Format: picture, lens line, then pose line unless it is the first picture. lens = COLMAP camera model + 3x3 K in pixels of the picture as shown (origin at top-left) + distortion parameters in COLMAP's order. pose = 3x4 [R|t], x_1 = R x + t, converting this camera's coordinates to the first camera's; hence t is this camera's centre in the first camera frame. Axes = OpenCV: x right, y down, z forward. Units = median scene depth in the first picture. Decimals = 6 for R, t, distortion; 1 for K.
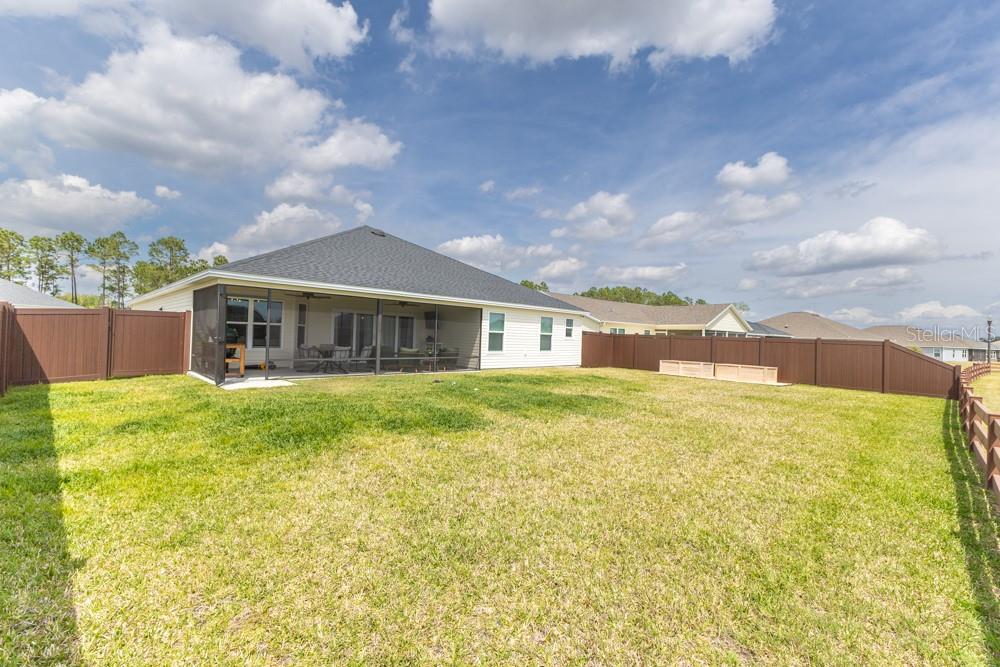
lens RADIAL K [[433.7, 0, 499.1], [0, 433.7, 328.1], [0, 0, 1]] dist [0.022504, -0.000019]
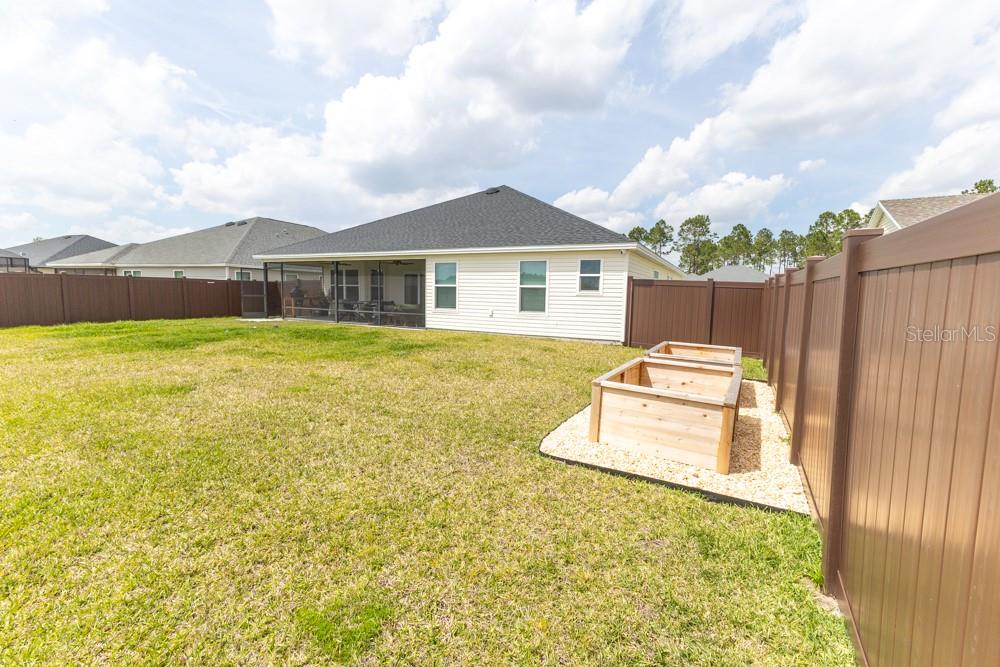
lens RADIAL K [[433.7, 0, 501.0], [0, 433.7, 334.8], [0, 0, 1]] dist [0.022504, -0.000019]
pose [[0.287917, 0.067266, -0.955290, 0.759600], [0.009488, 0.997281, 0.073082, 0.039393], [0.957608, -0.030105, 0.286496, 0.784286]]
